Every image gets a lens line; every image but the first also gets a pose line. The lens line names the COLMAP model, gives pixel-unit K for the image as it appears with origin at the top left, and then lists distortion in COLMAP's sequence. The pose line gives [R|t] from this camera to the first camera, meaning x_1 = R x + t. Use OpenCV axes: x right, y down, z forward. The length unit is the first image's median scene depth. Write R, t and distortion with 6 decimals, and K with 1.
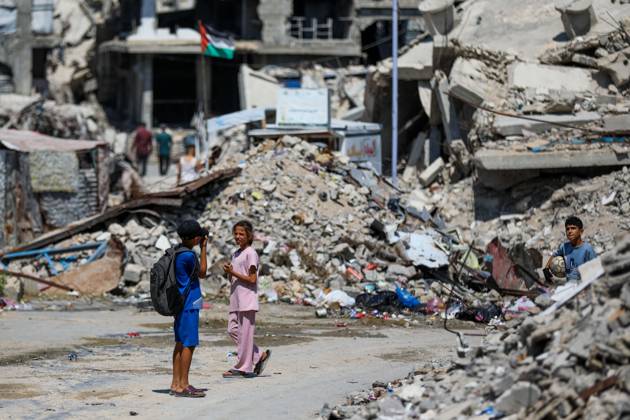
lens RADIAL K [[3247.6, 0, 315.0], [0, 3247.6, 210.0], [0, 0, 1]] dist [-0.173810, -0.967793]
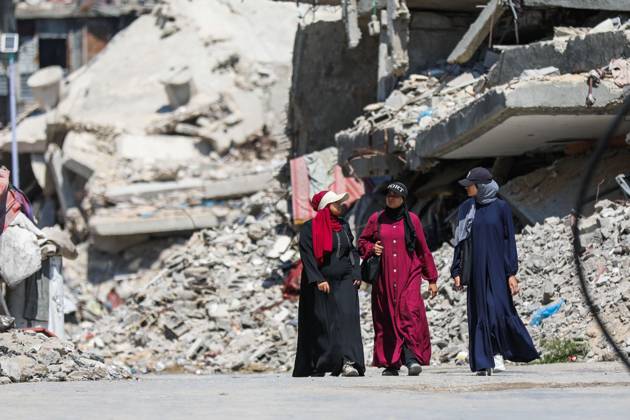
lens RADIAL K [[4207.3, 0, 315.0], [0, 4207.3, 210.0], [0, 0, 1]] dist [-0.534137, -2.479014]
pose [[0.993633, -0.036465, 0.106602, -0.025161], [0.038574, 0.999097, -0.017787, 0.006857], [-0.105857, 0.021786, 0.994143, -0.402800]]
